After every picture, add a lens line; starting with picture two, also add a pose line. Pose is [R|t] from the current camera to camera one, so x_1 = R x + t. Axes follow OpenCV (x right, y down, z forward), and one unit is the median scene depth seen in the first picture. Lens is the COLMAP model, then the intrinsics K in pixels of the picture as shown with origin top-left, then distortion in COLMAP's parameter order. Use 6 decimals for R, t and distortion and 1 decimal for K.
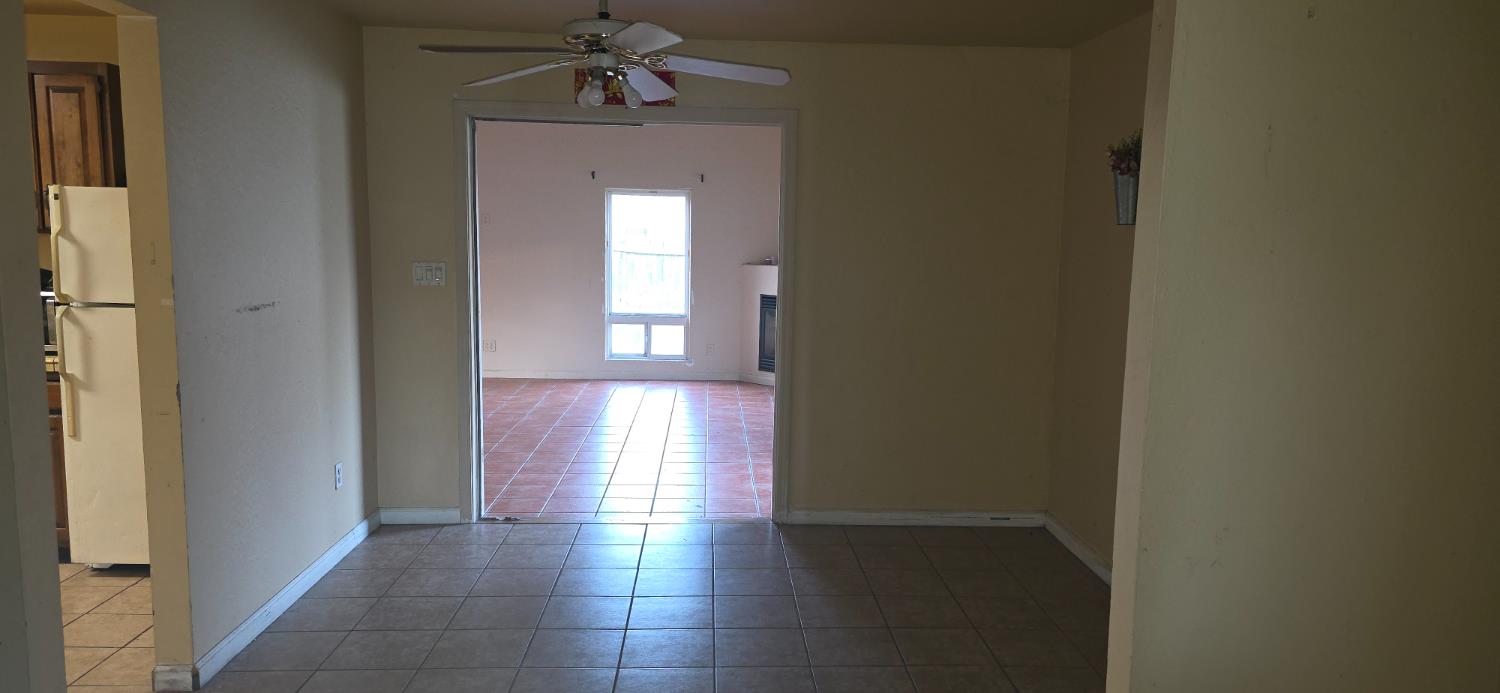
lens RADIAL K [[1004.3, 0, 750.0], [0, 1004.3, 346.5], [0, 0, 1]] dist [0.005439, 0.002403]
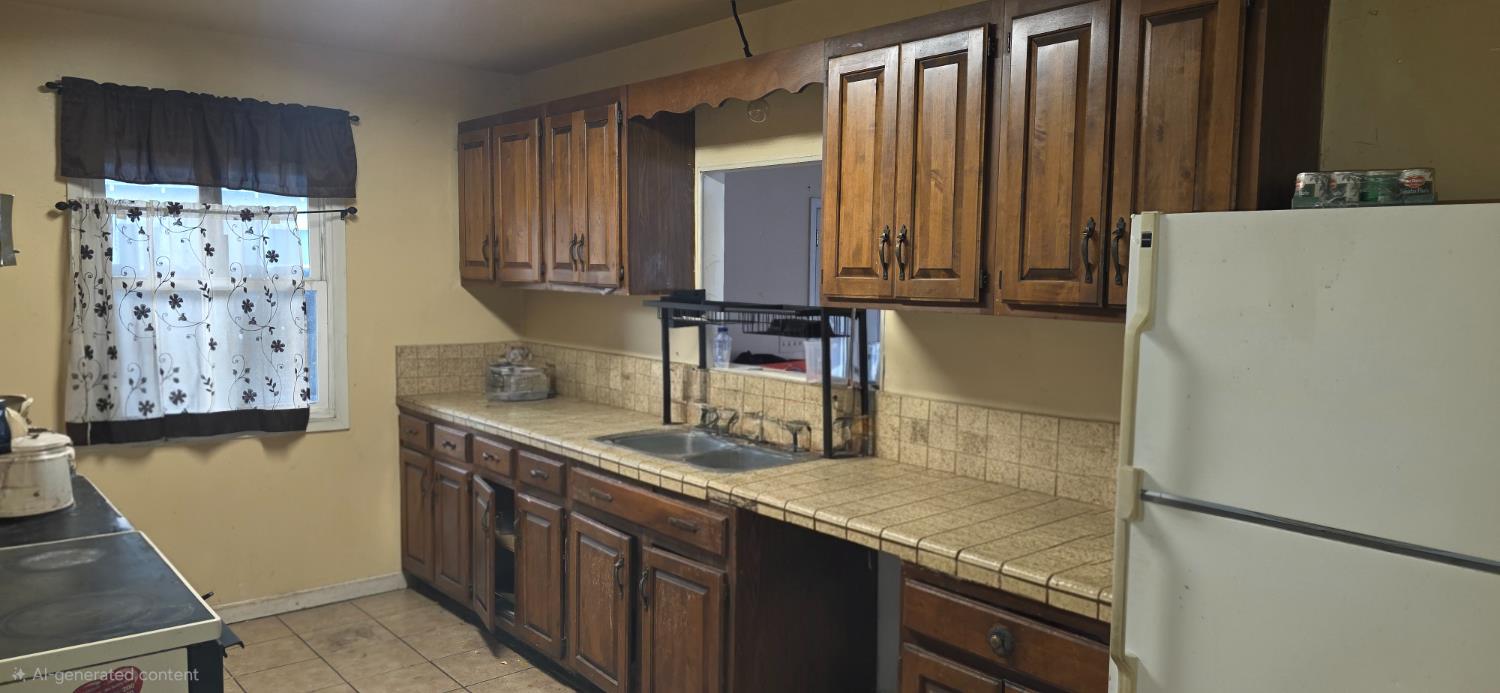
lens RADIAL K [[1004.3, 0, 750.0], [0, 1004.3, 346.5], [0, 0, 1]] dist [0.005439, 0.002403]
pose [[0.608597, 0.058911, -0.791290, -0.433964], [-0.103435, 0.994621, -0.005505, -0.081263], [0.786709, 0.085197, 0.611416, 0.588808]]
